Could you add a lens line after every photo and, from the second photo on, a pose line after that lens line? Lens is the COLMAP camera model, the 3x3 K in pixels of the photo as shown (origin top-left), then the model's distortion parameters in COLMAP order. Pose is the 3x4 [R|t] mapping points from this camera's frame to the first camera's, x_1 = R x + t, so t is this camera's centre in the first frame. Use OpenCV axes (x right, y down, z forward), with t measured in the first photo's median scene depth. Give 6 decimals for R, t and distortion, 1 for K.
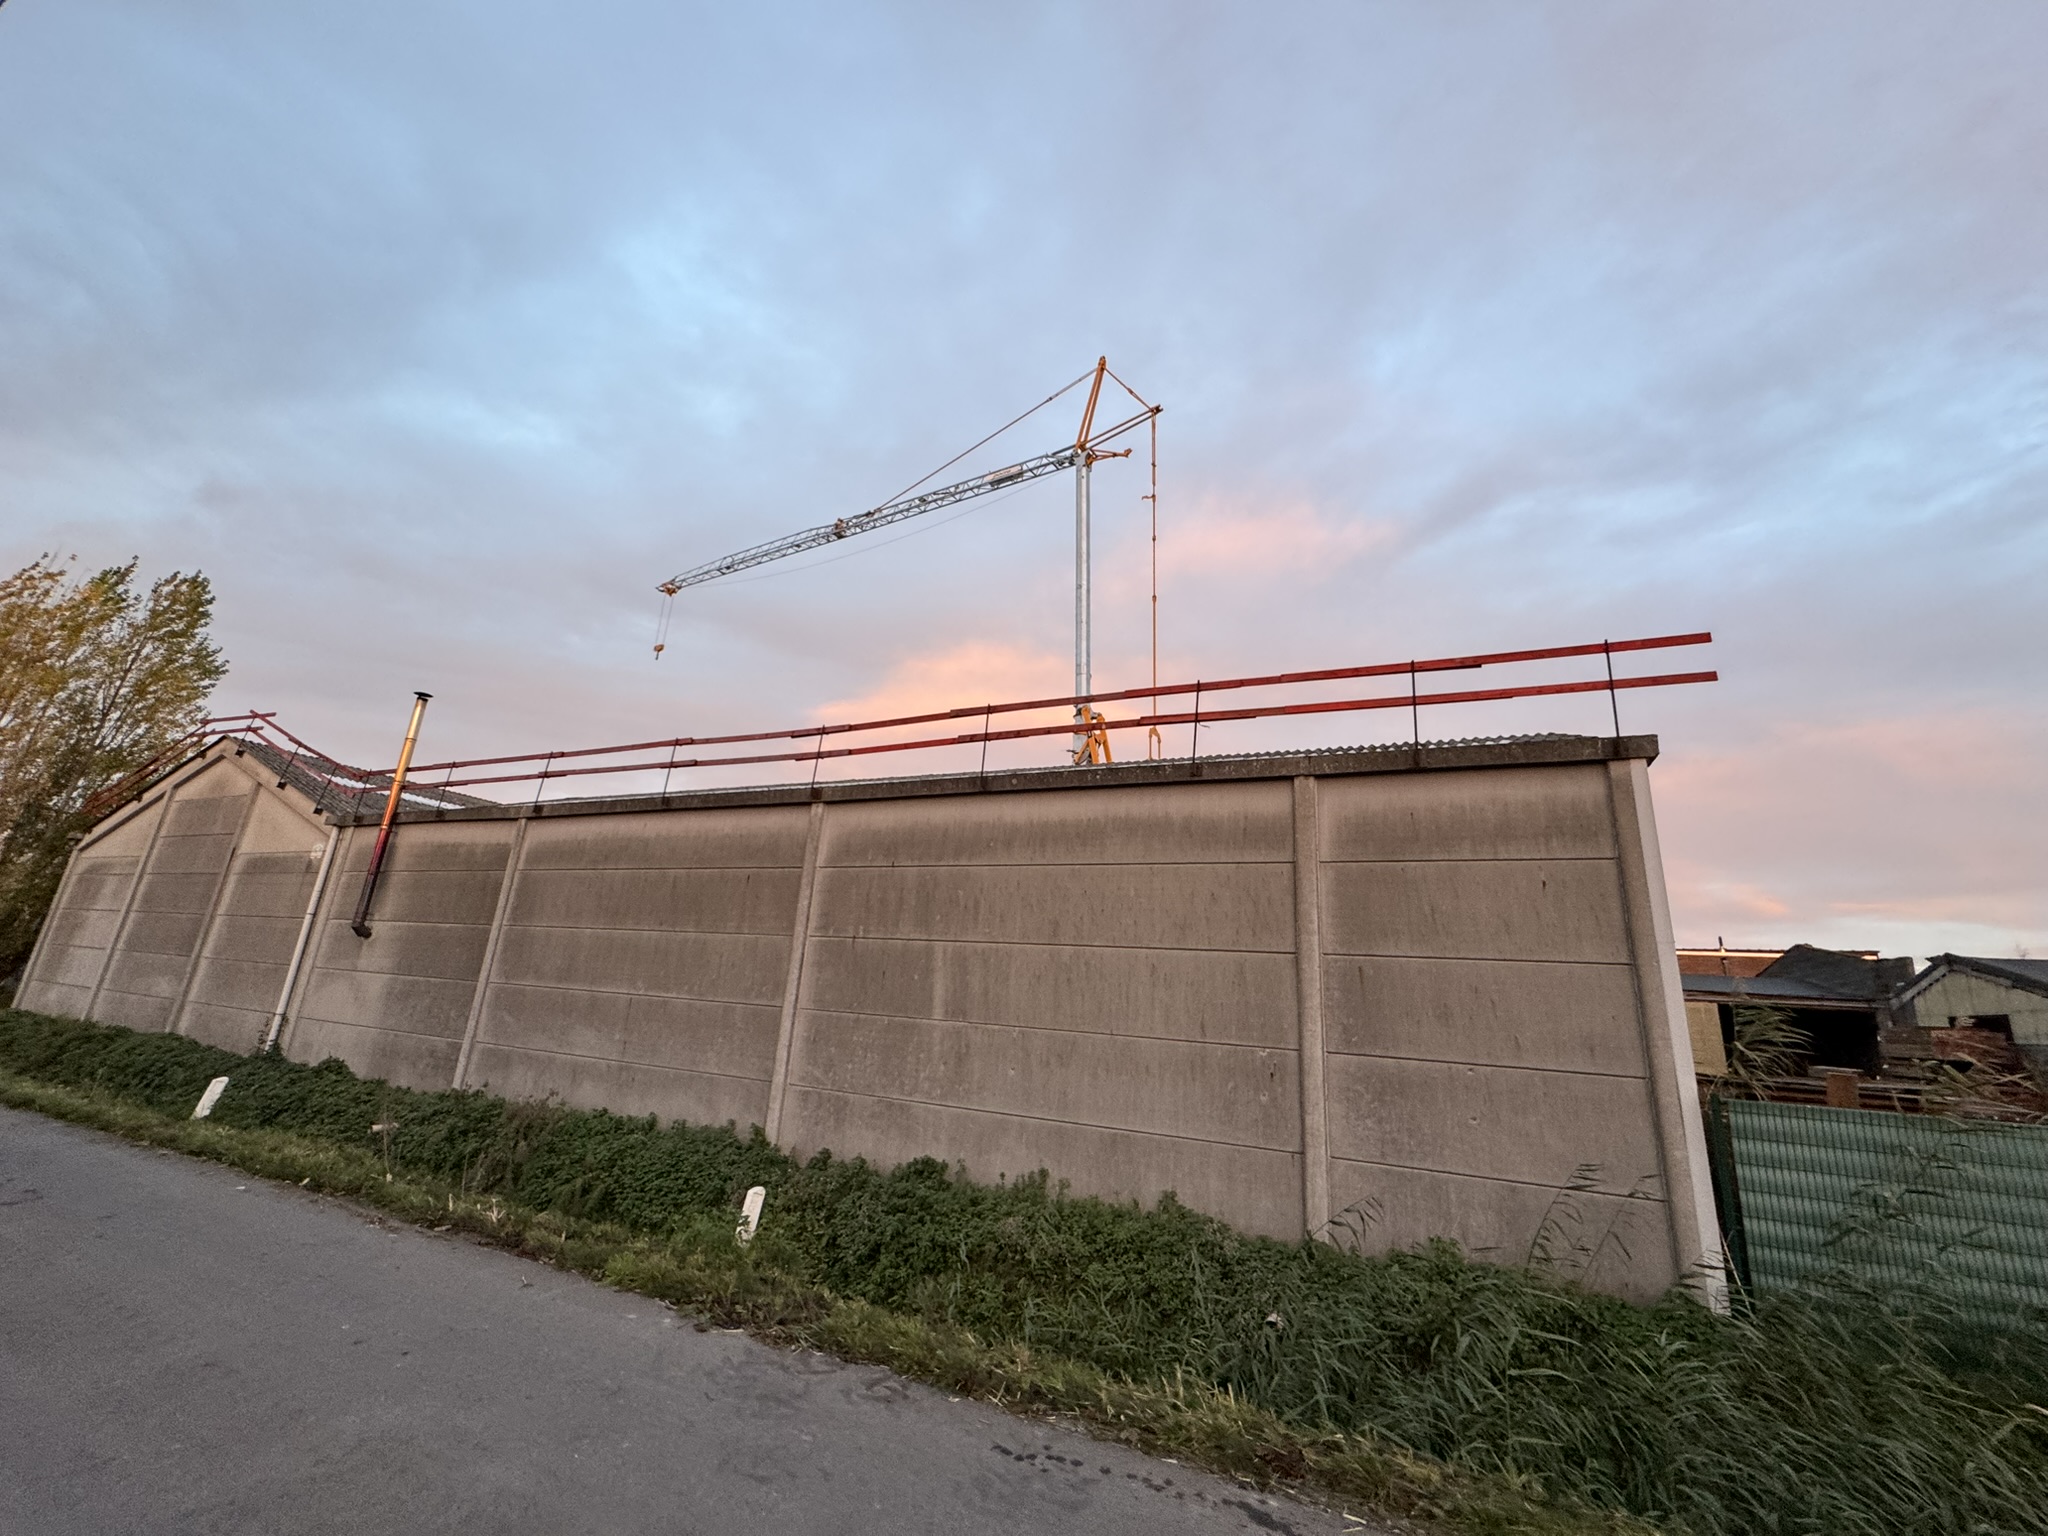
lens RADIAL K [[817.9, 0, 1024.0], [0, 817.9, 768.0], [0, 0, 1]] dist [-0.000086, 0.000054]
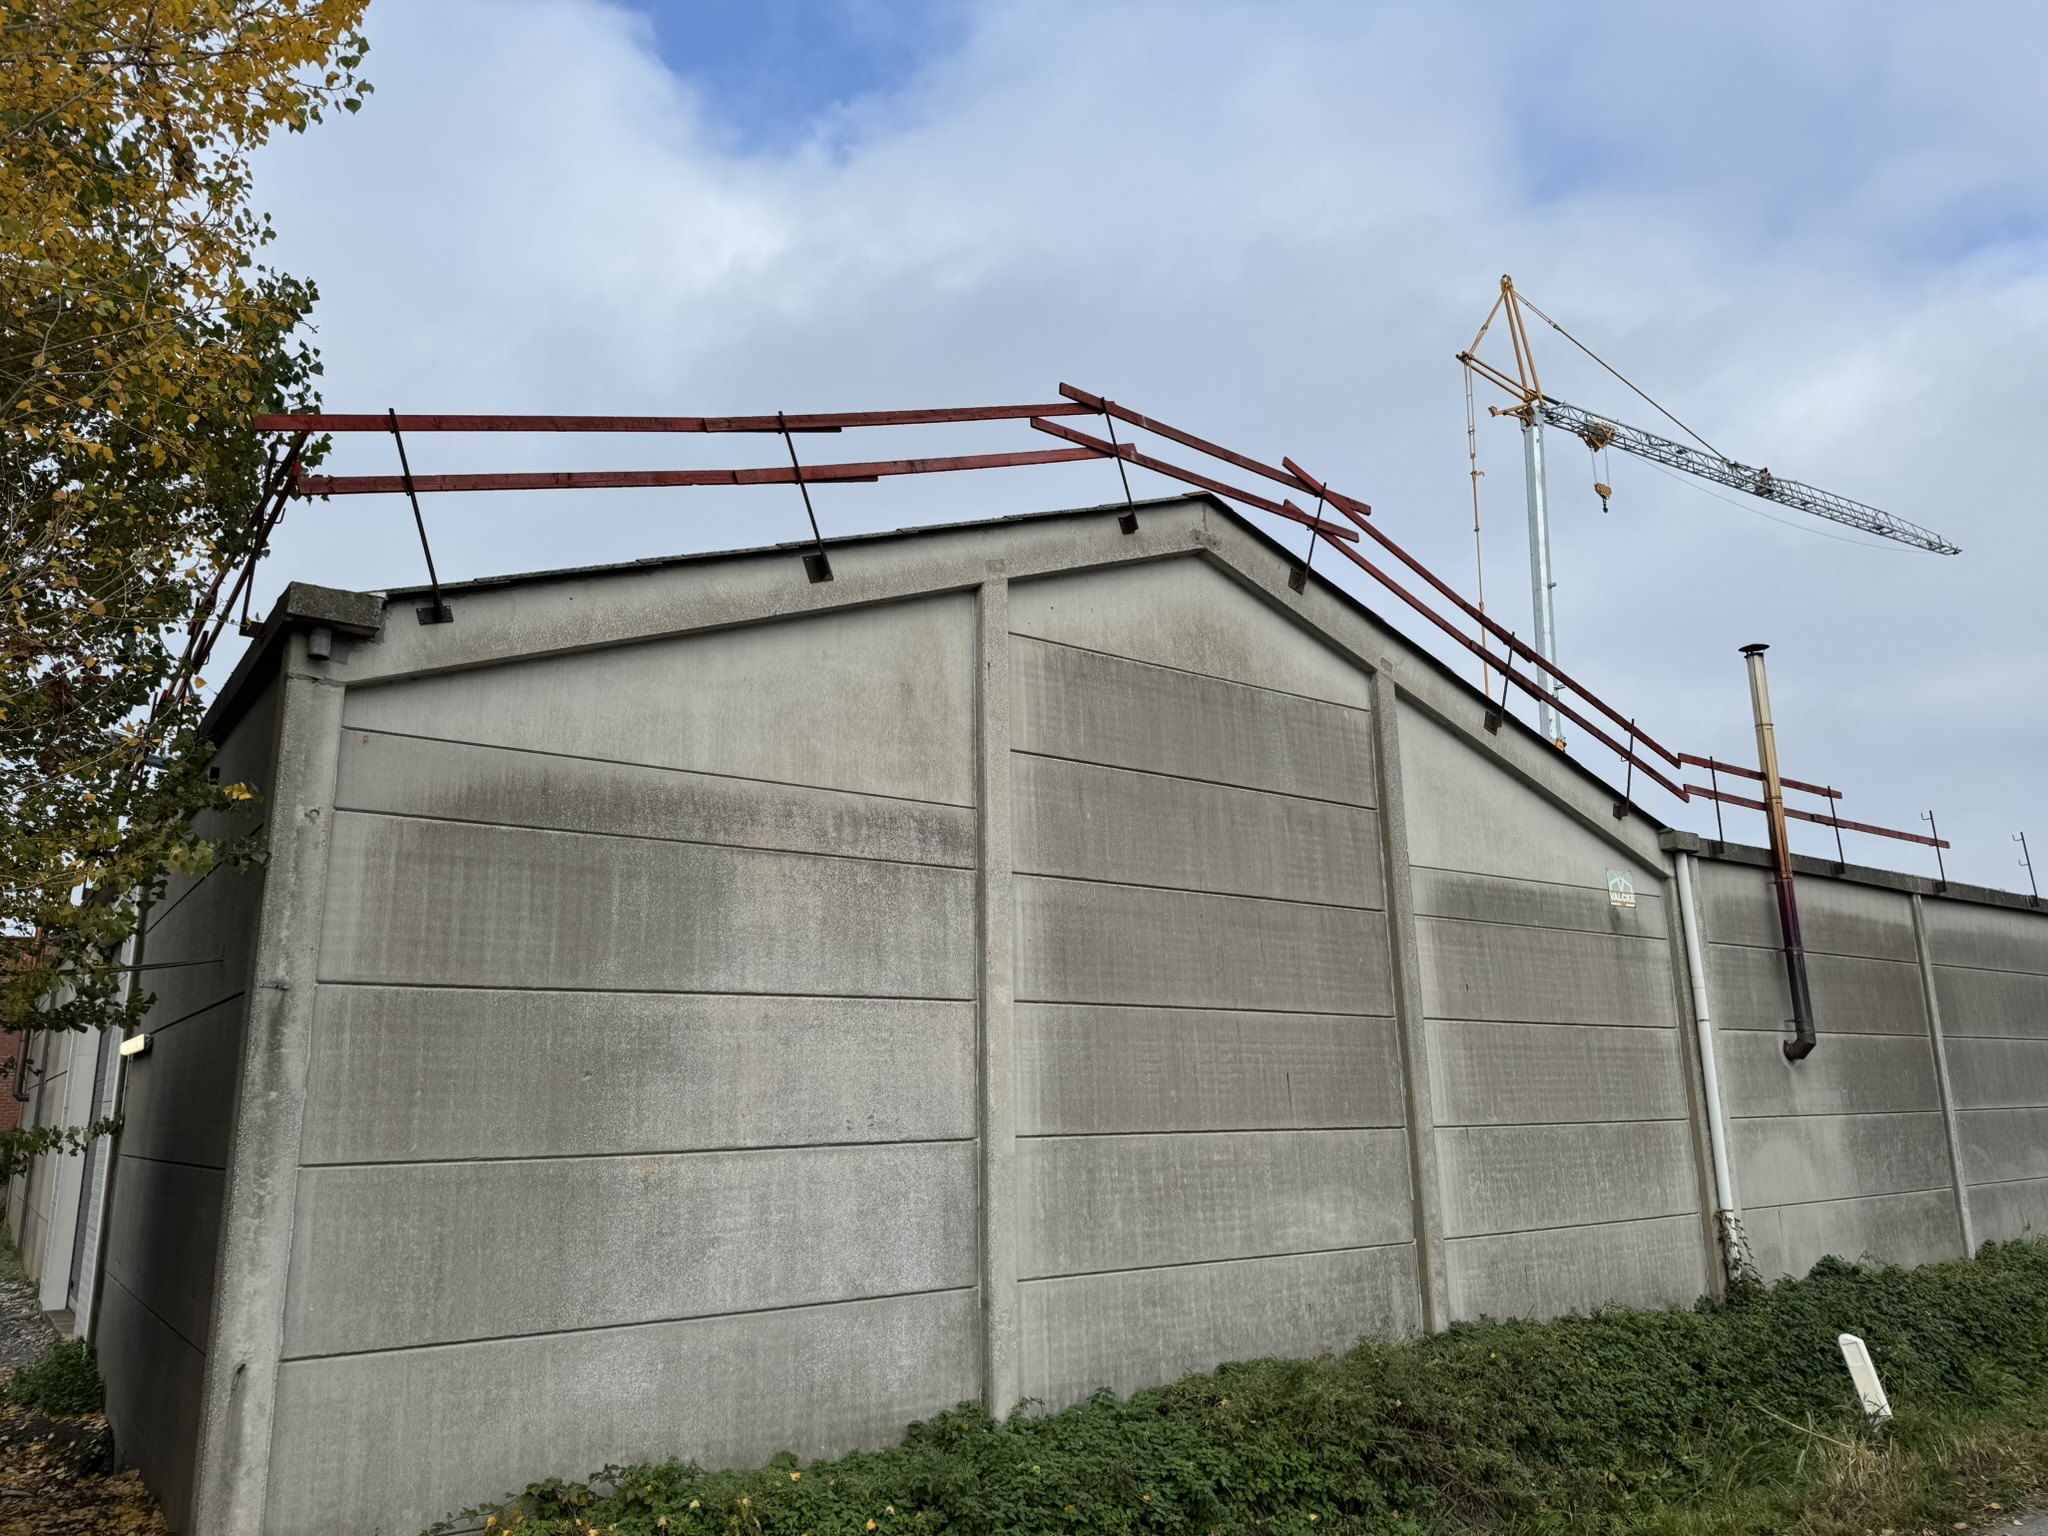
lens RADIAL K [[1427.2, 0, 1024.0], [0, 1427.2, 768.0], [0, 0, 1]] dist [-0.001472, -0.000799]
pose [[0.480731, 0.125994, 0.867769, -2.063764], [-0.197425, 0.979766, -0.032885, 0.146254], [-0.854354, -0.155510, 0.495878, 1.019608]]
